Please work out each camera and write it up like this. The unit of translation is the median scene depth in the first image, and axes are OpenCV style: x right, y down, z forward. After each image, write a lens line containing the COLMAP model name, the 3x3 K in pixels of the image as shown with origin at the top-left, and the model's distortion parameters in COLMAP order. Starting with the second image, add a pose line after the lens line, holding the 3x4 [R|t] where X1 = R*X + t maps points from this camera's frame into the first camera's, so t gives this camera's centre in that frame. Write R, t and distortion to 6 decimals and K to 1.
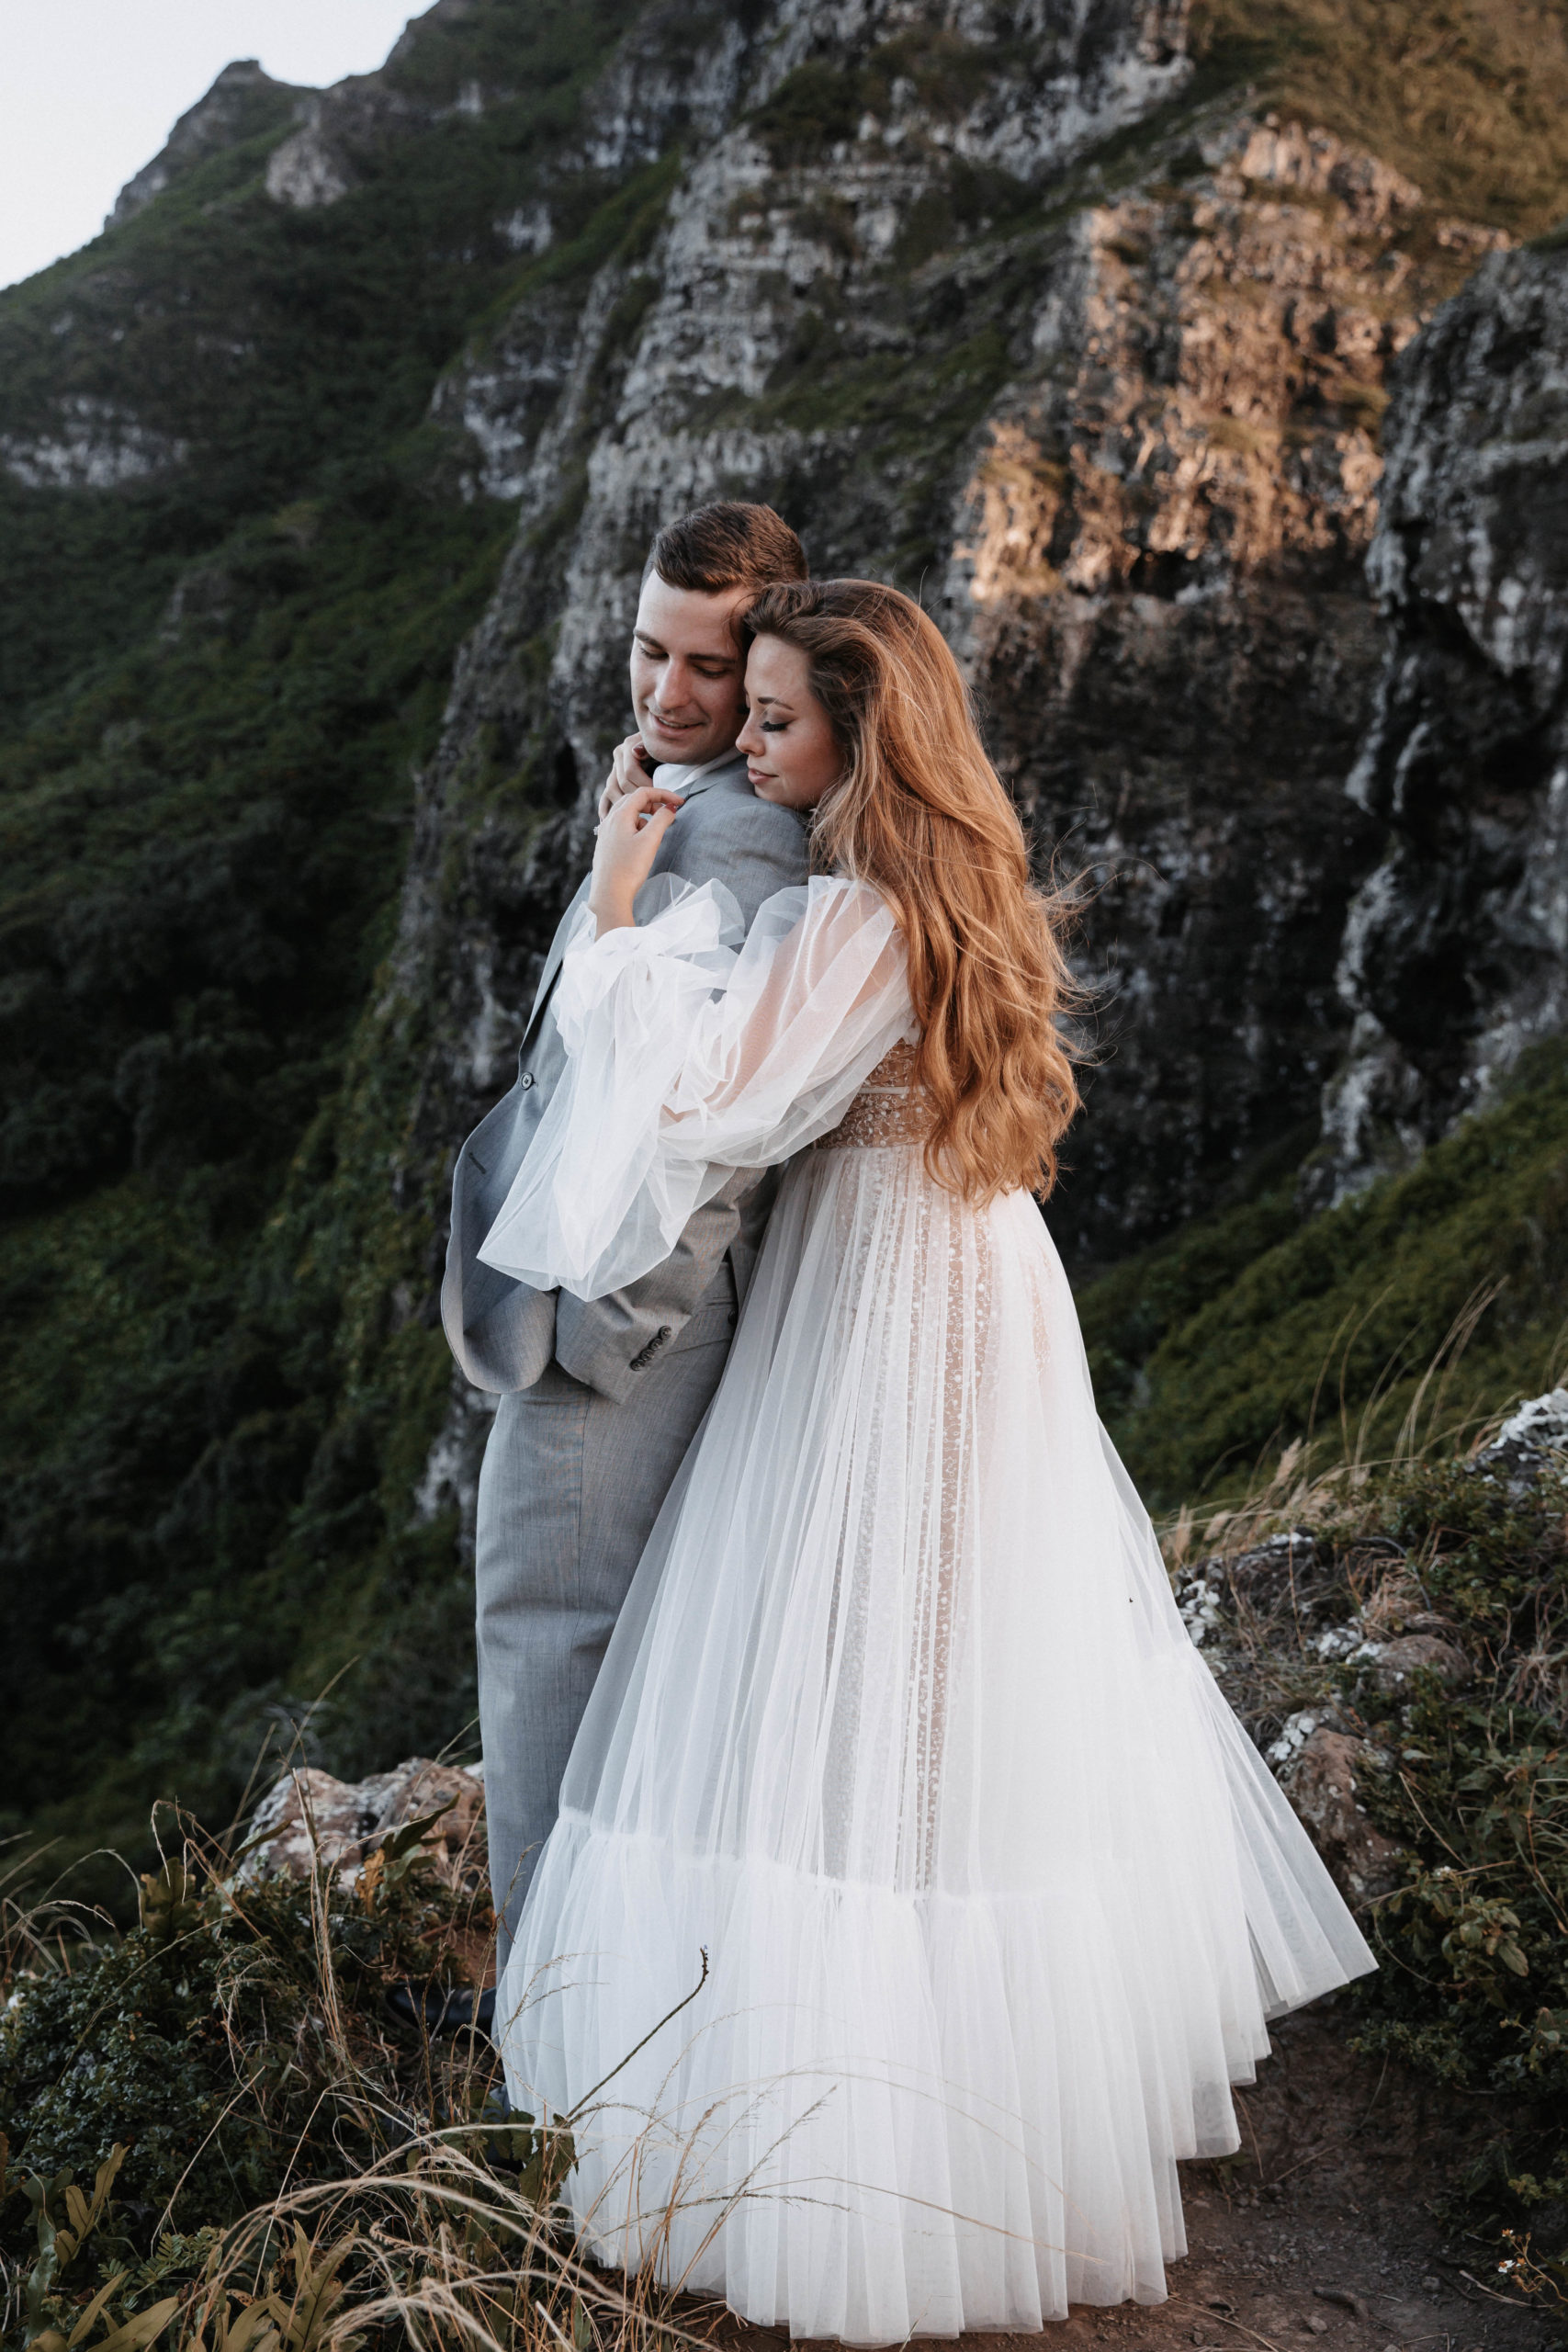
lens RADIAL K [[2699.7, 0, 810.1], [0, 2699.7, 1102.5], [0, 0, 1]] dist [0.060569, 0.000000]
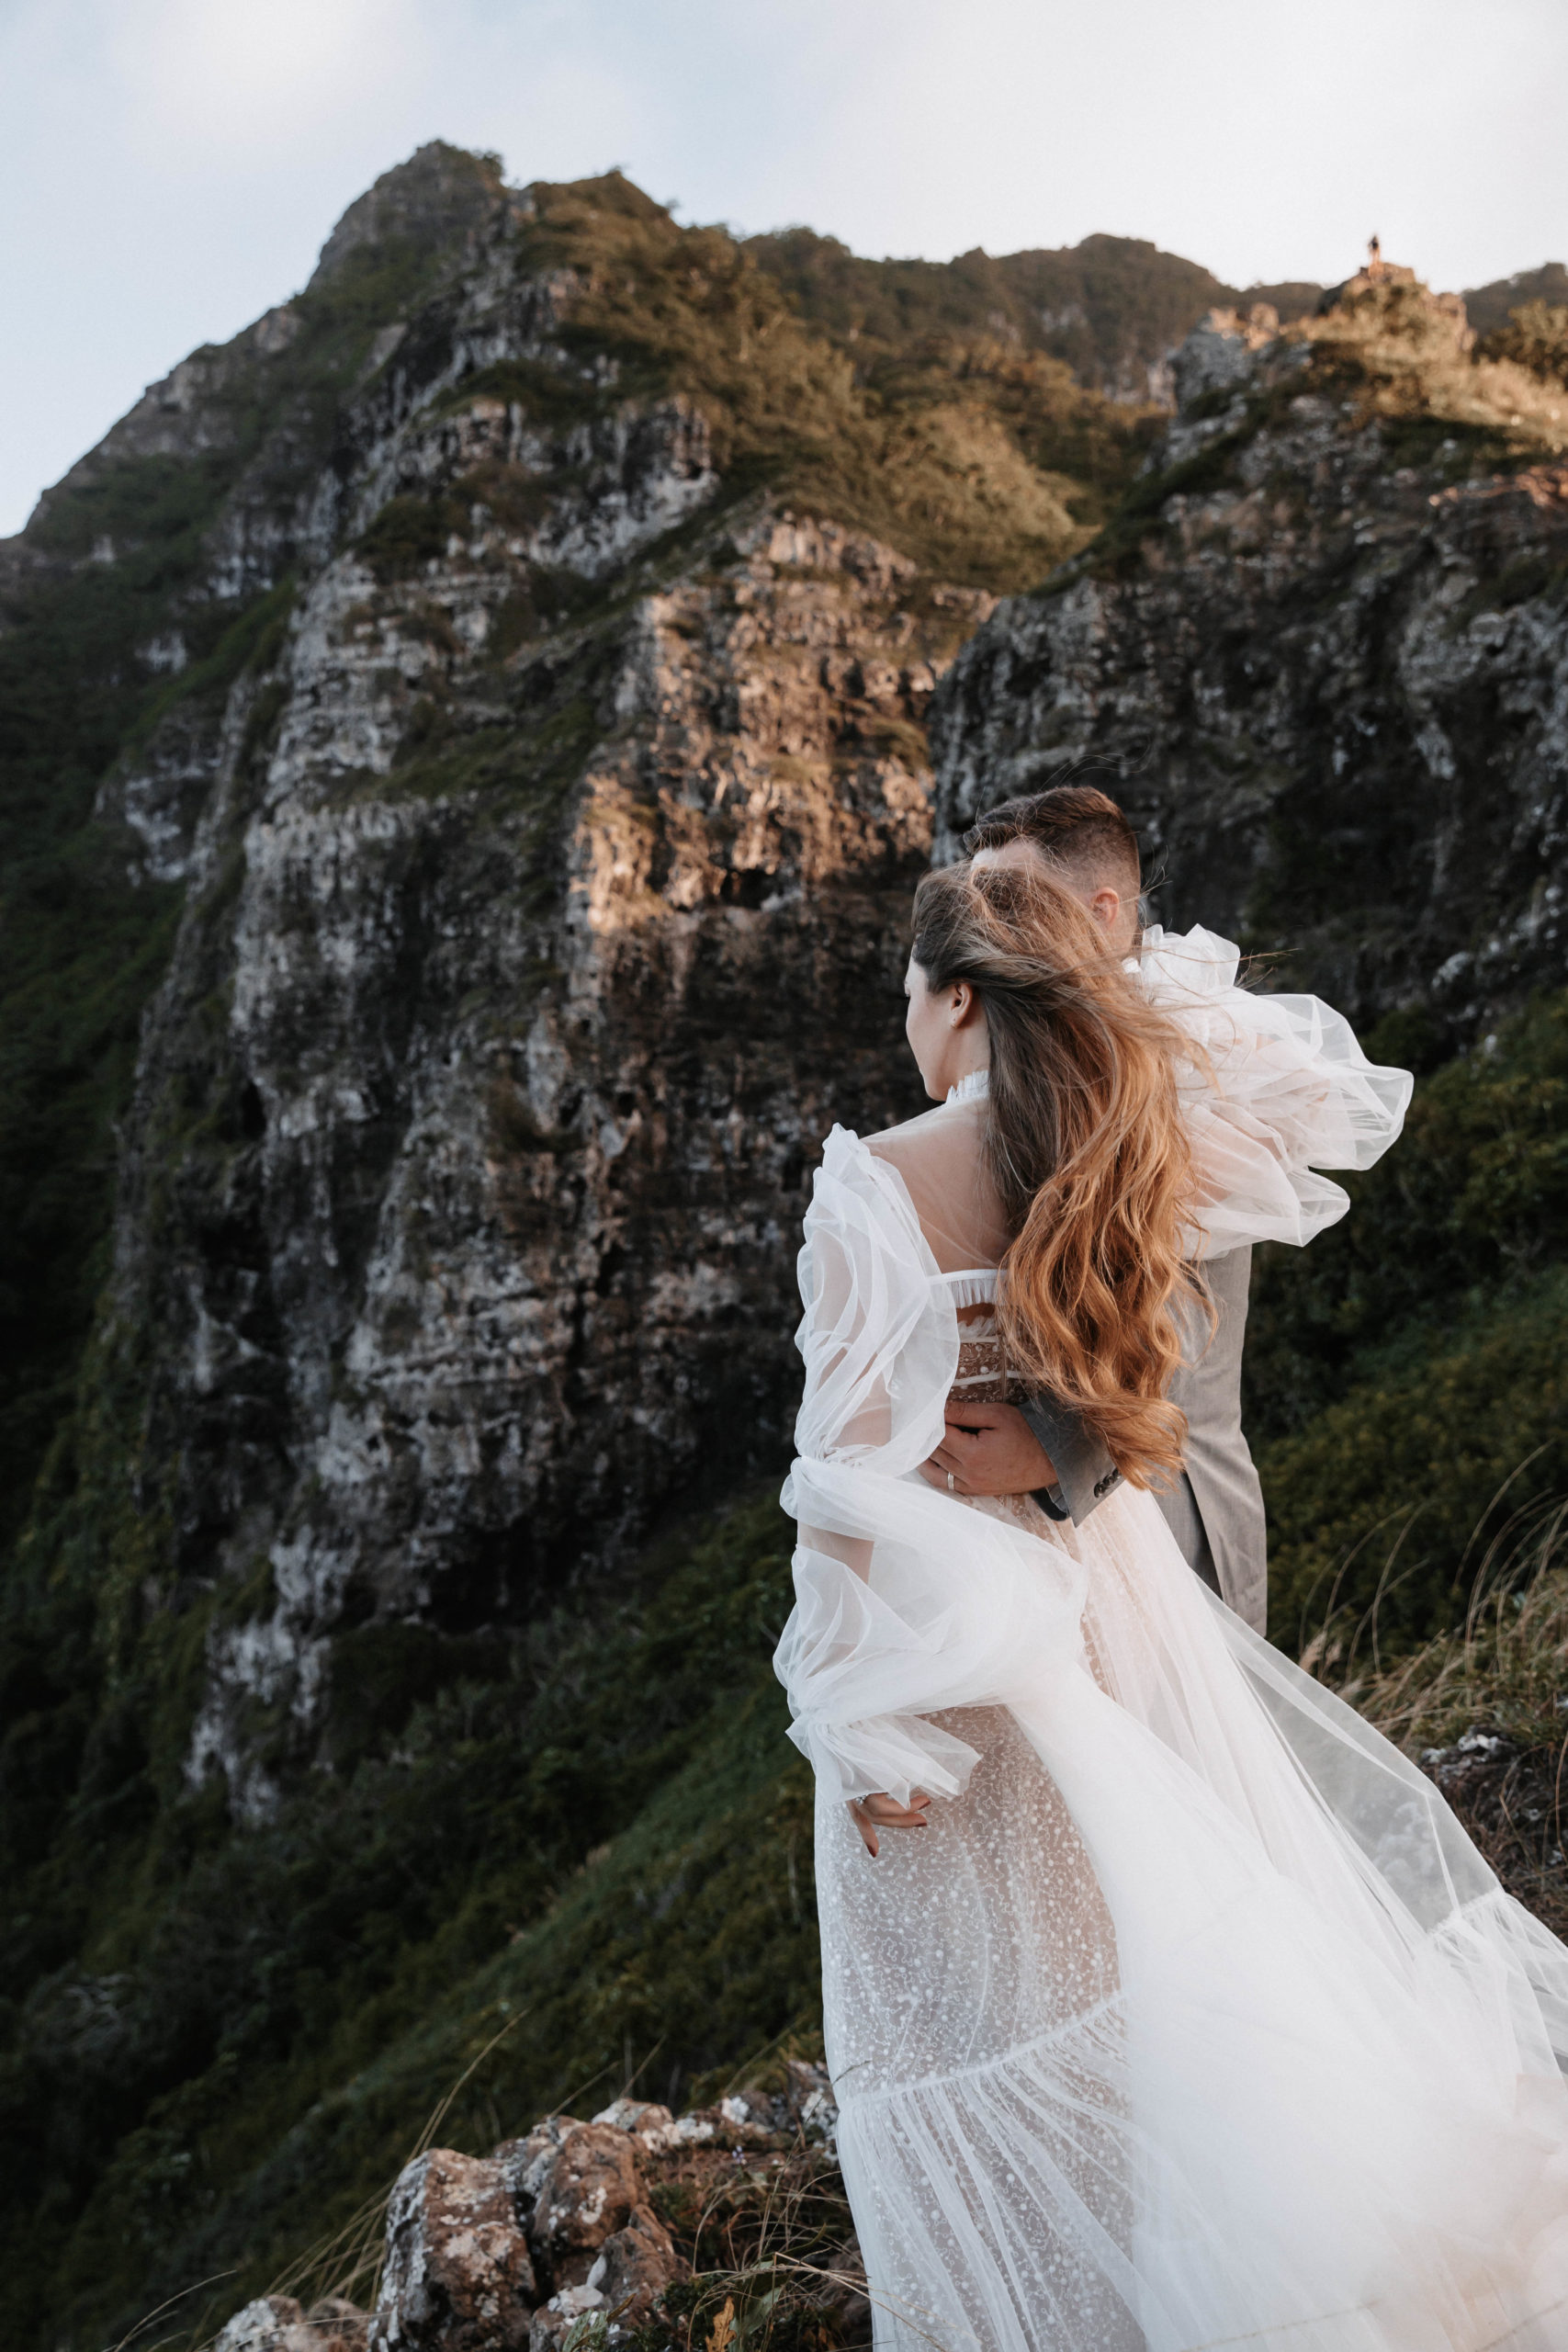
lens RADIAL K [[2320.7, 0, 794.2], [0, 2320.7, 1140.3], [0, 0, 1]] dist [0.013119, 0.000000]
pose [[0.983849, -0.110950, 0.140467, -0.004485], [0.123226, 0.988991, -0.081922, -0.000349], [-0.129832, 0.097908, 0.986690, 0.005835]]
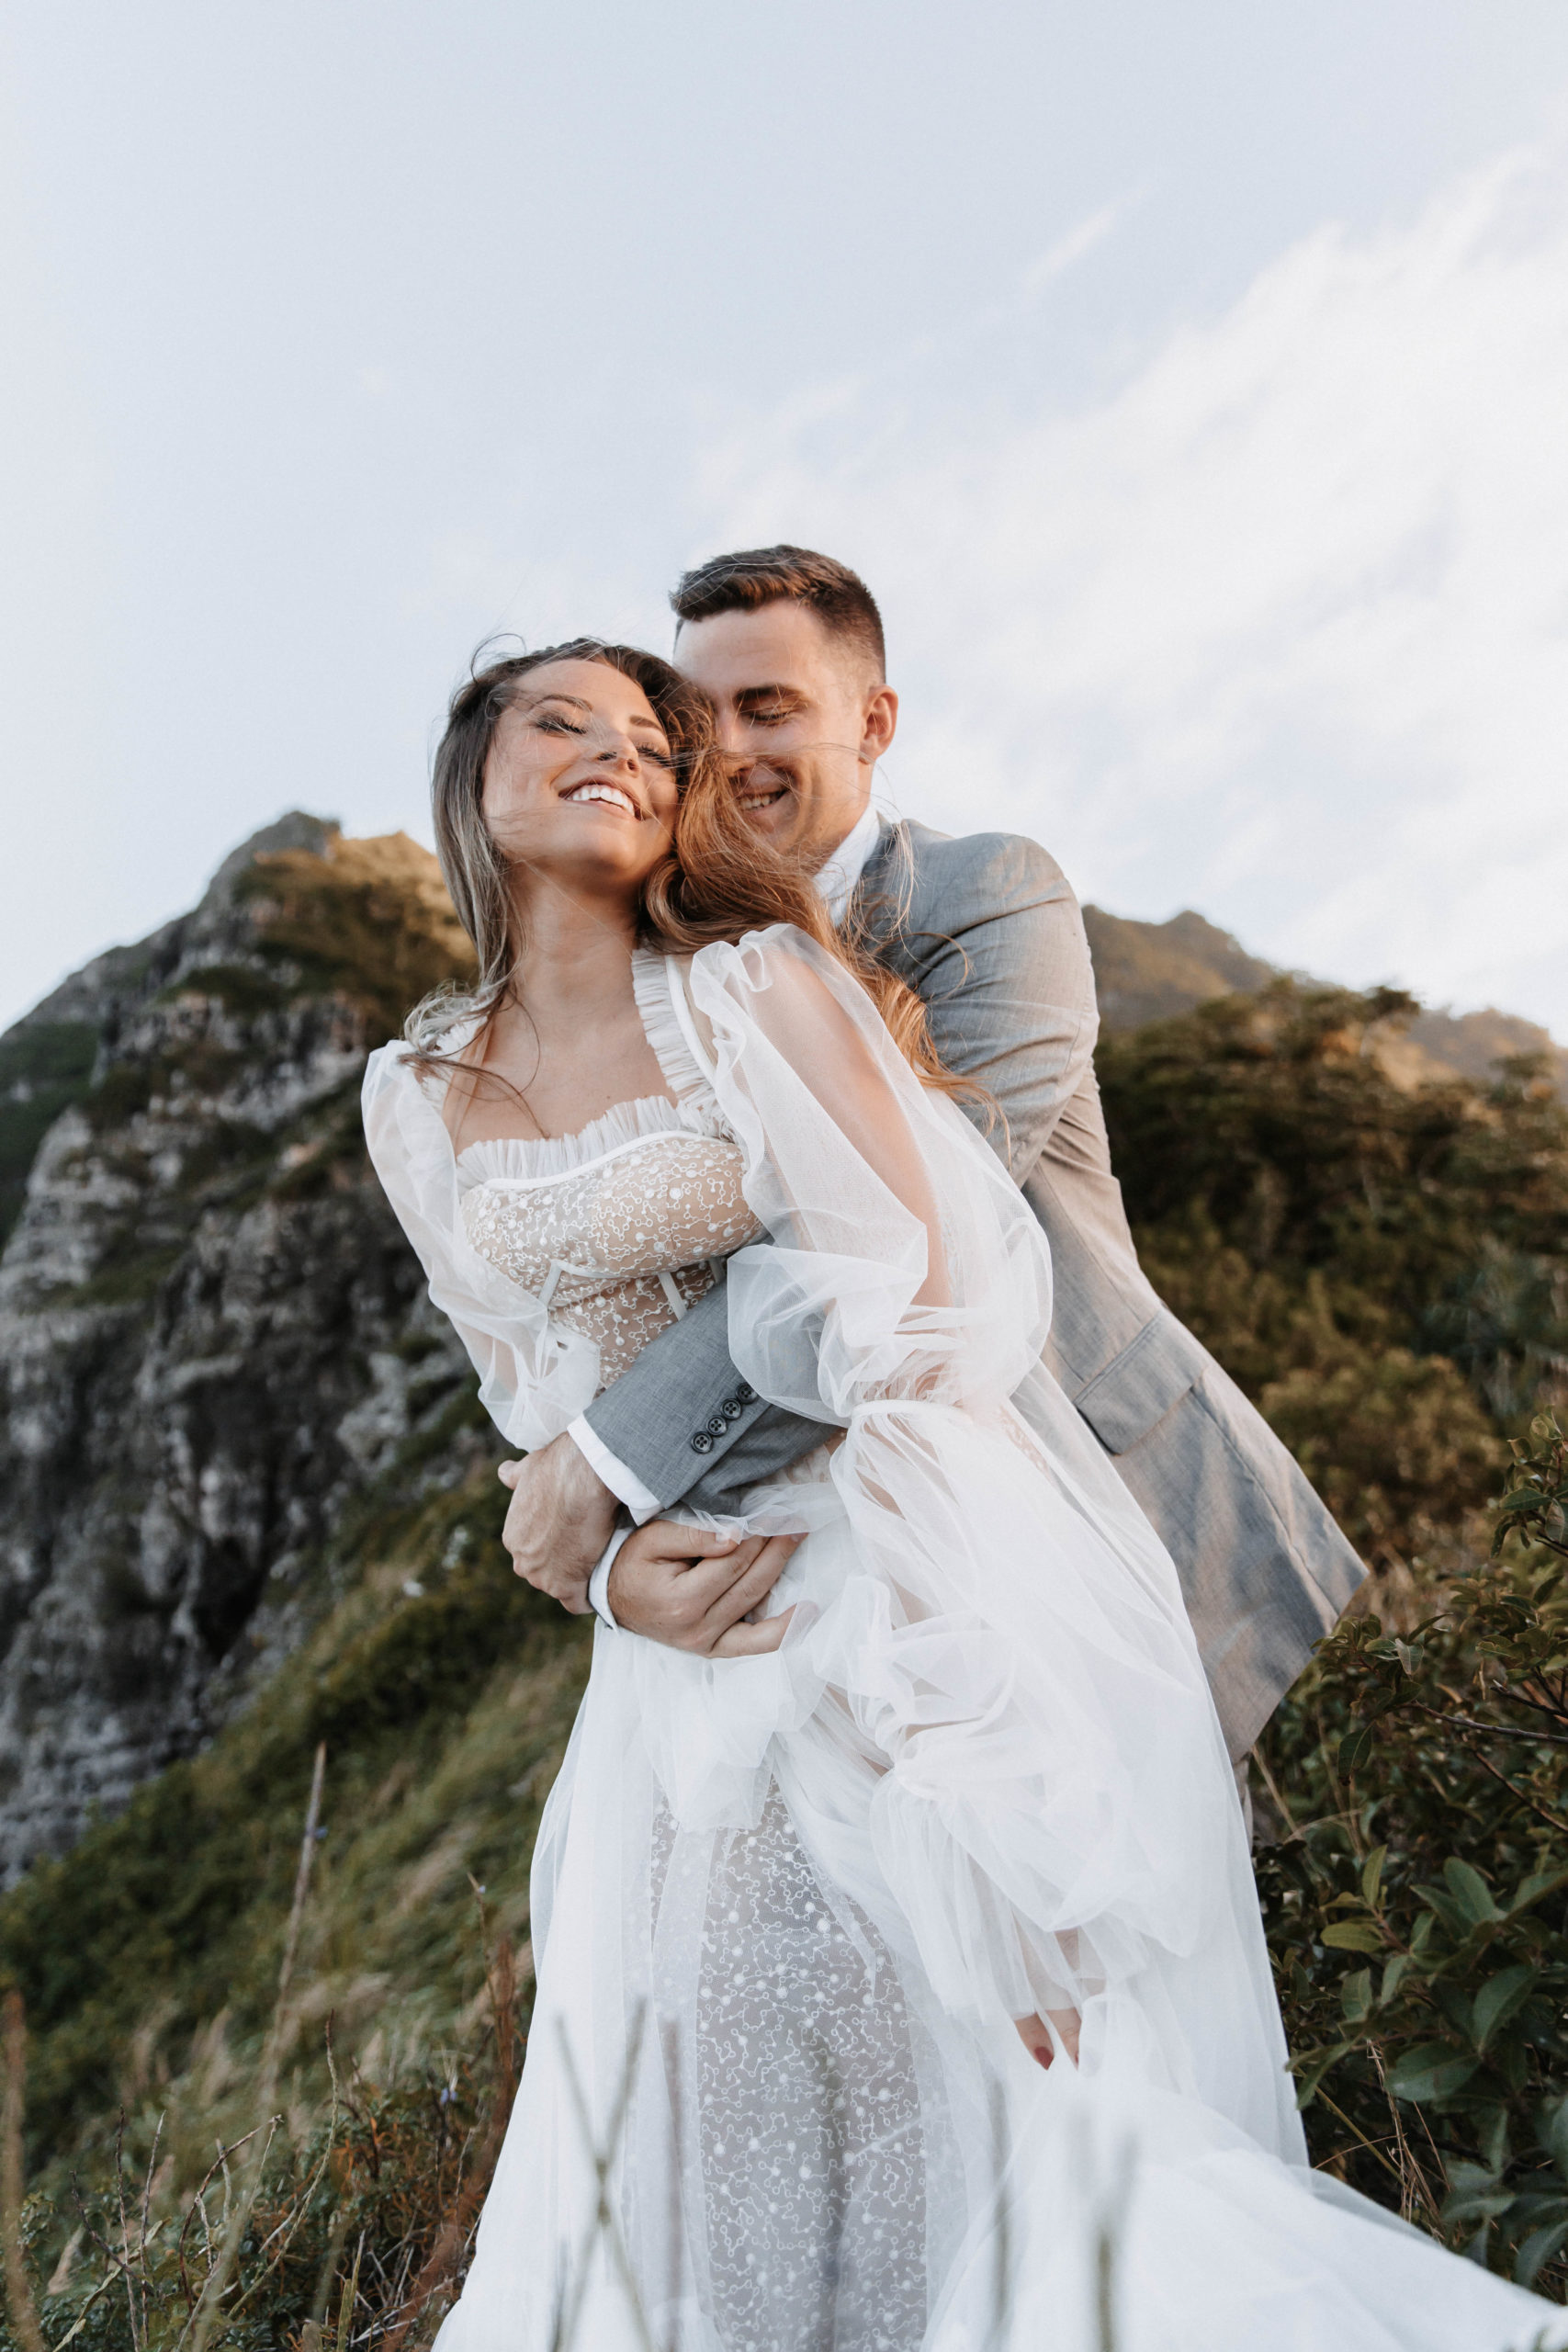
lens RADIAL K [[1688.6, 0, 783.7], [0, 1688.6, 1162.4], [0, 0, 1]] dist [-0.005716, 0.009449]
pose [[0.962099, -0.082413, 0.259948, 0.118007], [0.152842, 0.952408, -0.263739, -0.030233], [-0.225841, 0.293474, 0.928907, 0.067455]]
